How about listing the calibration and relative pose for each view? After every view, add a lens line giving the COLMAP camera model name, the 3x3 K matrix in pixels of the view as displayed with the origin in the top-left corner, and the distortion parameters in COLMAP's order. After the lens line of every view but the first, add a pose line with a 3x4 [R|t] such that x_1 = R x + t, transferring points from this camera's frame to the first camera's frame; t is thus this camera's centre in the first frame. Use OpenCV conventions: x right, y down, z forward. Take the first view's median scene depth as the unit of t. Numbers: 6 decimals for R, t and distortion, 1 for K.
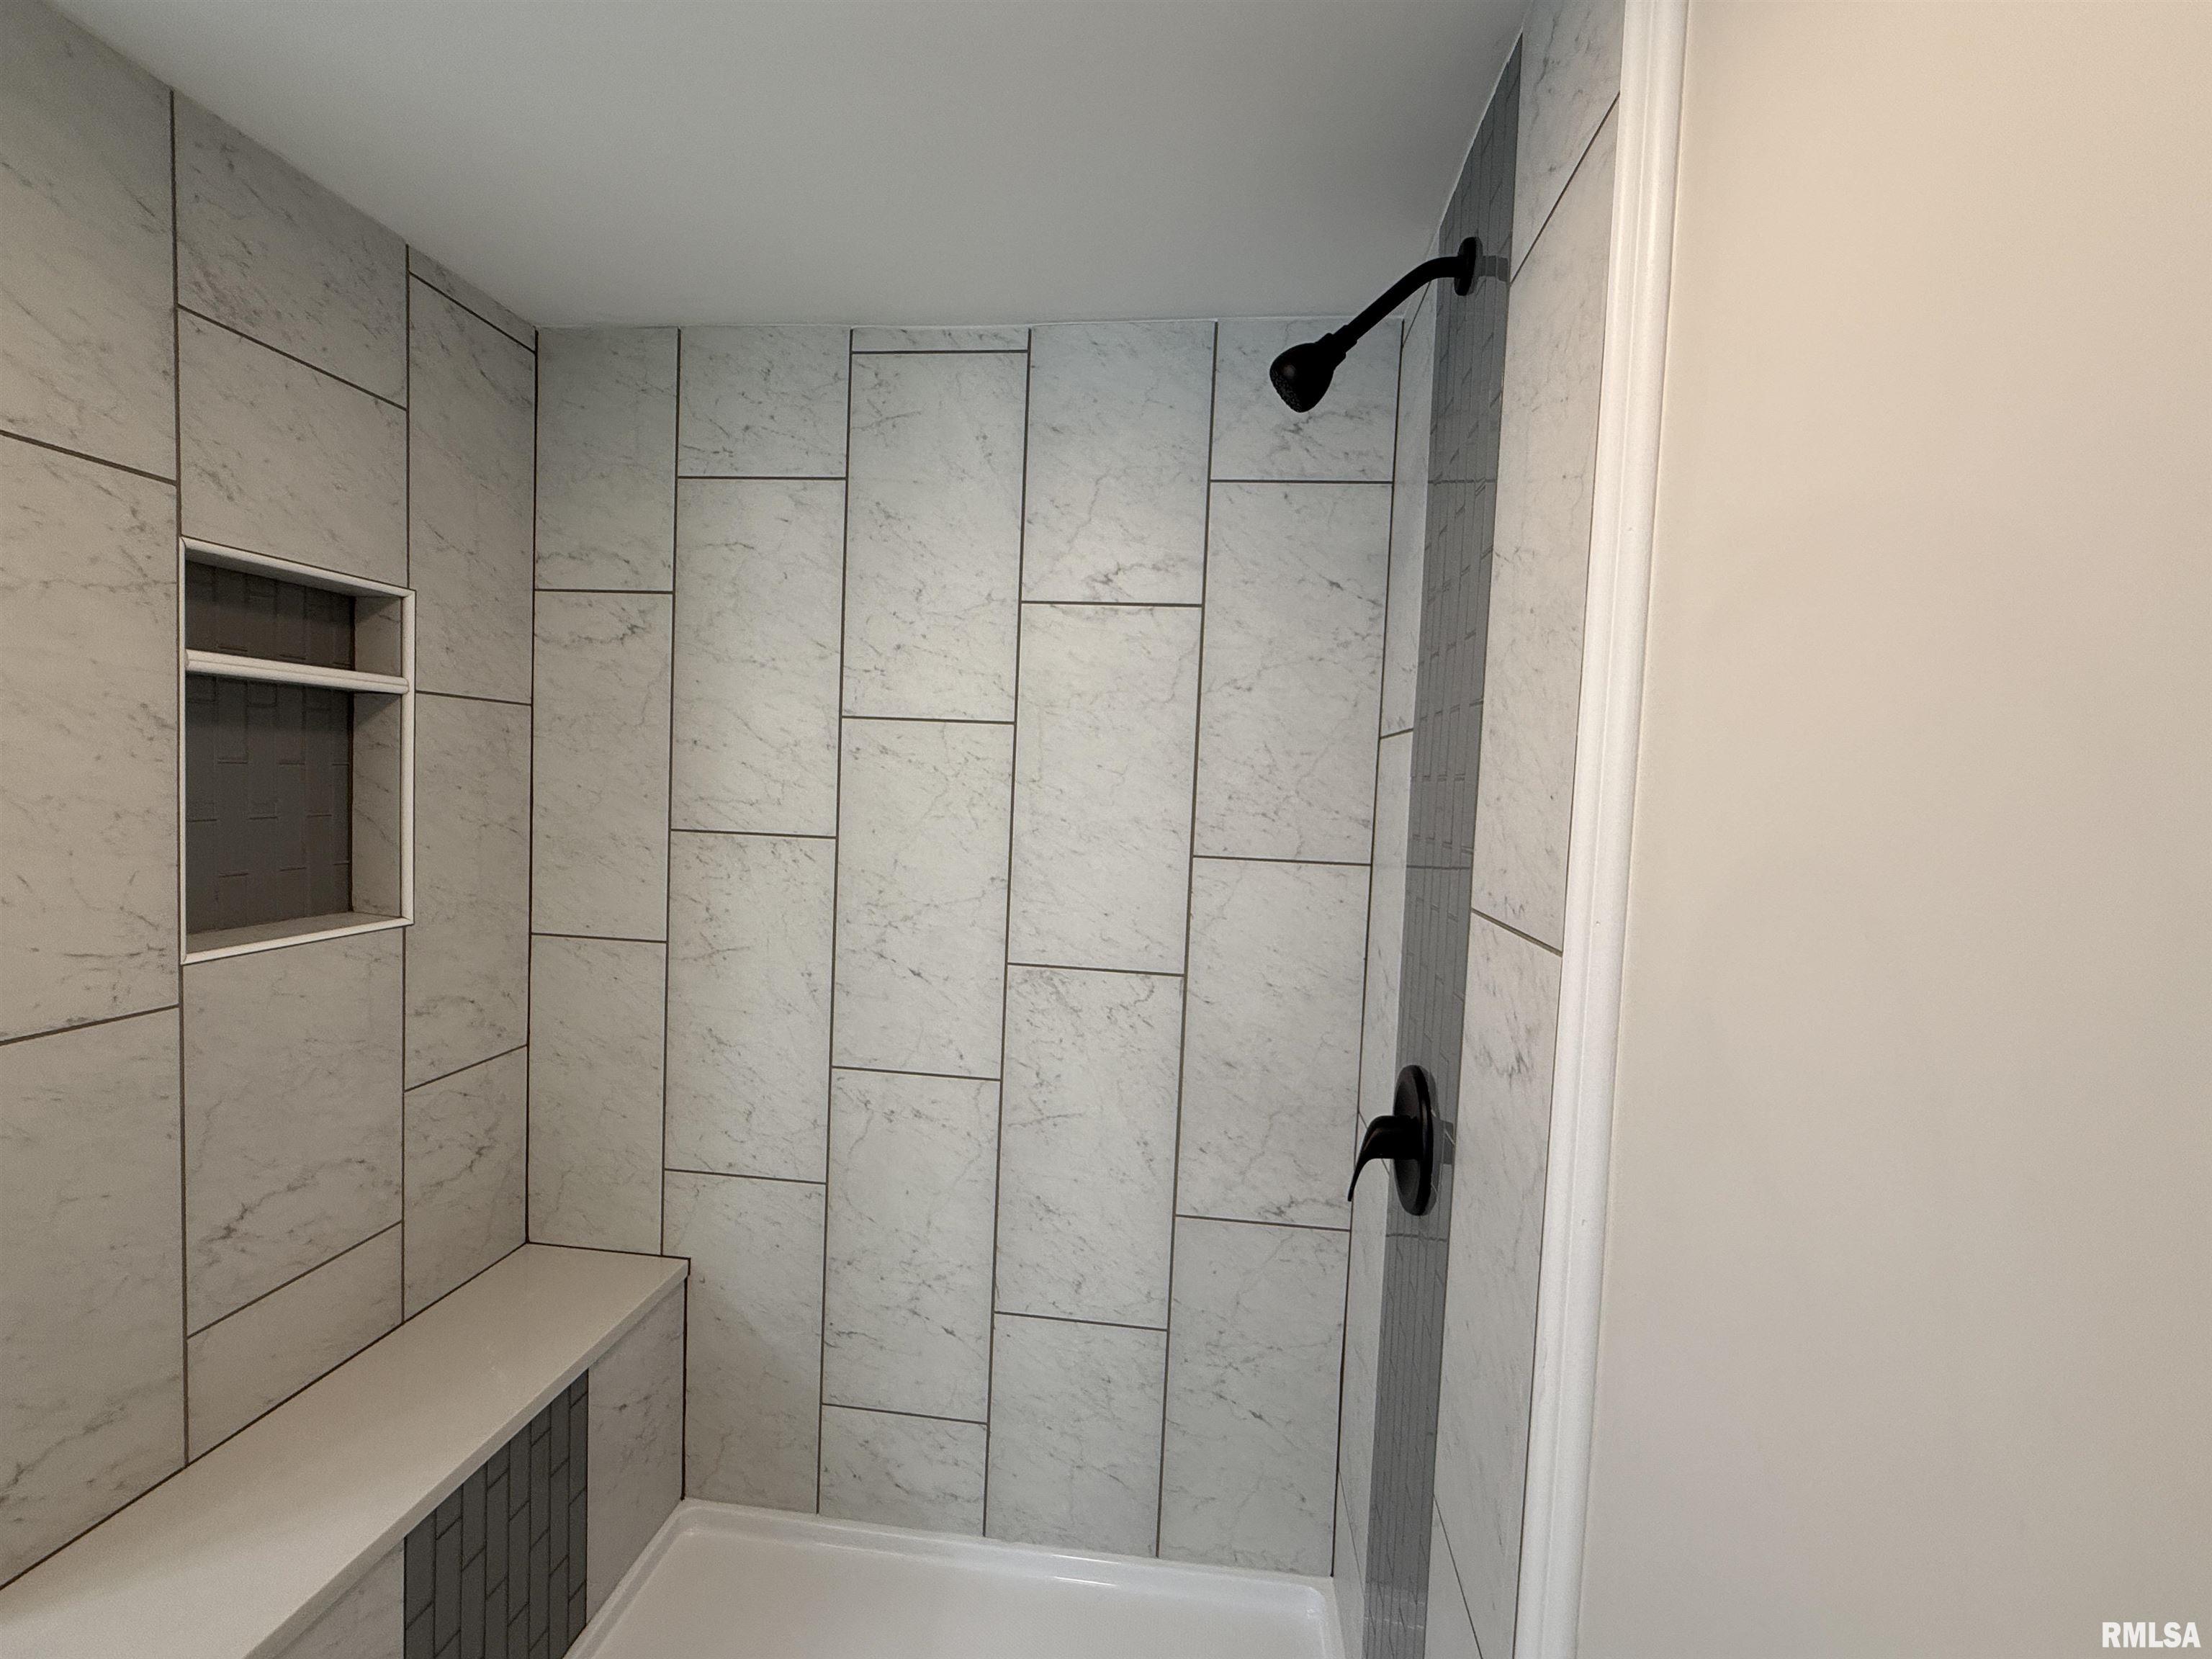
lens RADIAL K [[900.9, 0, 1117.2], [0, 900.9, 827.7], [0, 0, 1]] dist [0.002006, 0.000782]
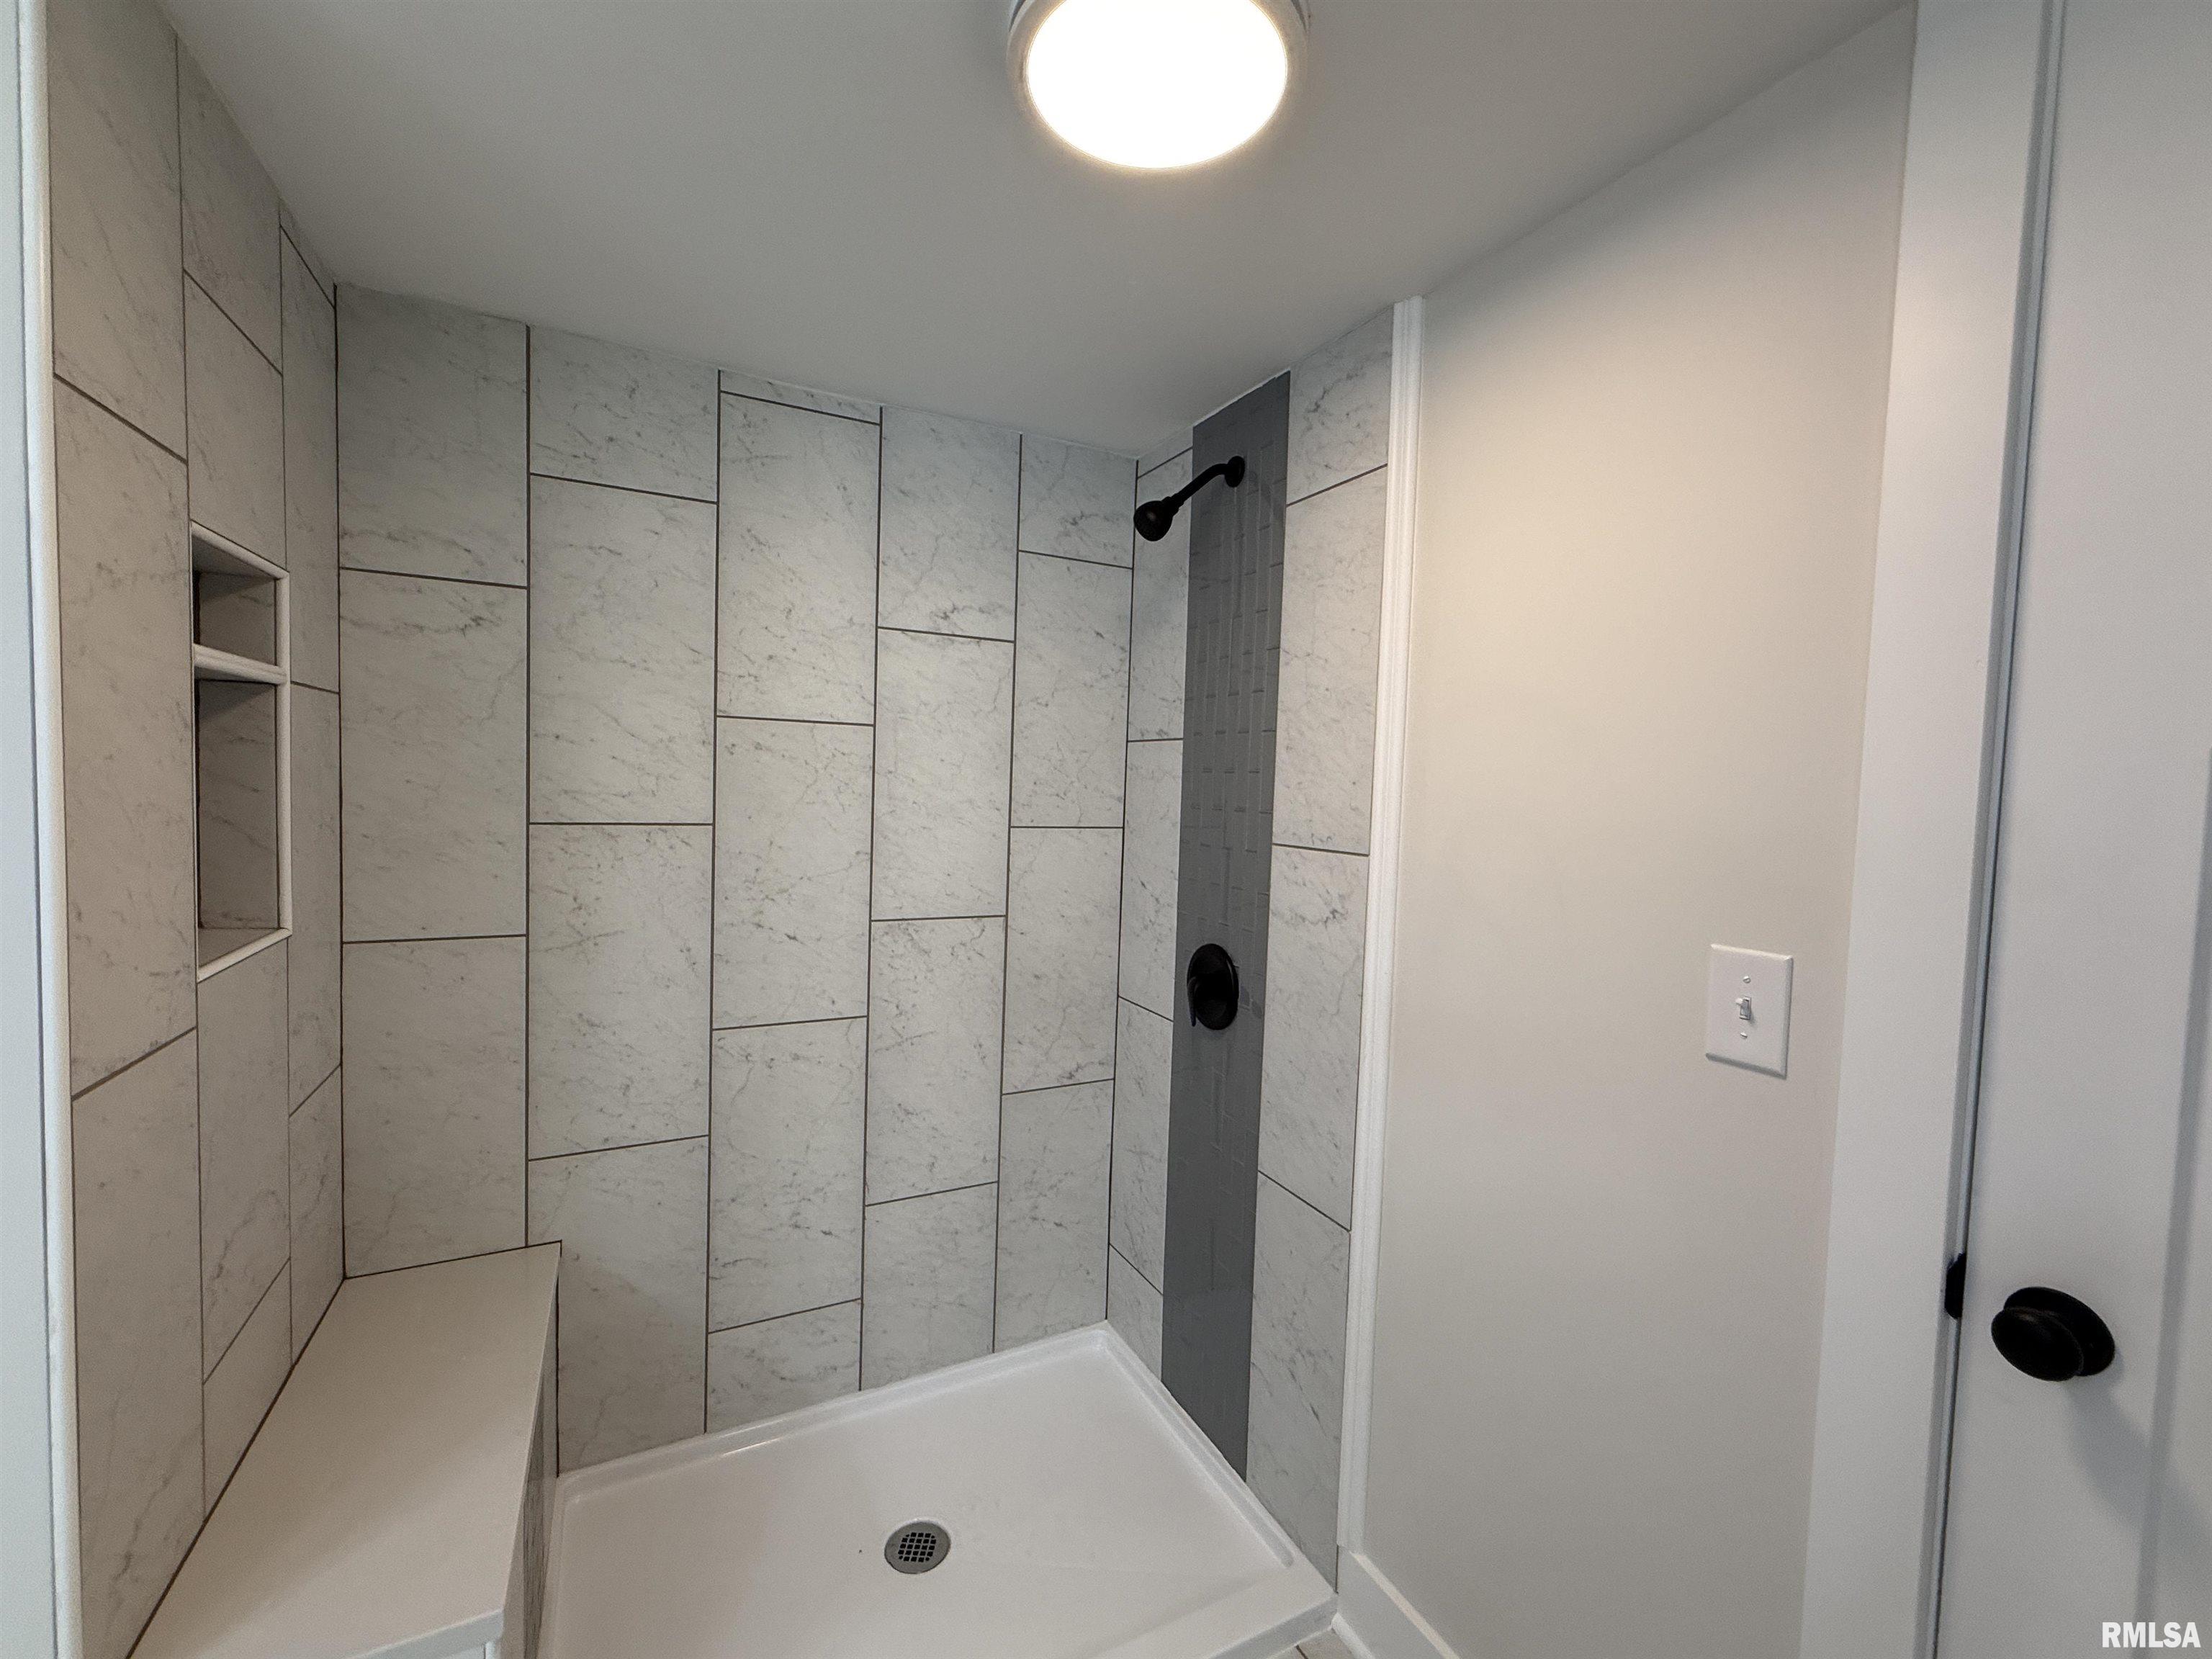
lens RADIAL K [[900.9, 0, 1091.1], [0, 900.9, 824.3], [0, 0, 1]] dist [0.002006, 0.000782]
pose [[0.837936, -0.040221, 0.544285, -0.533751], [0.029269, 0.999157, 0.028774, -0.007565], [-0.544984, -0.008181, 0.838407, -0.193516]]
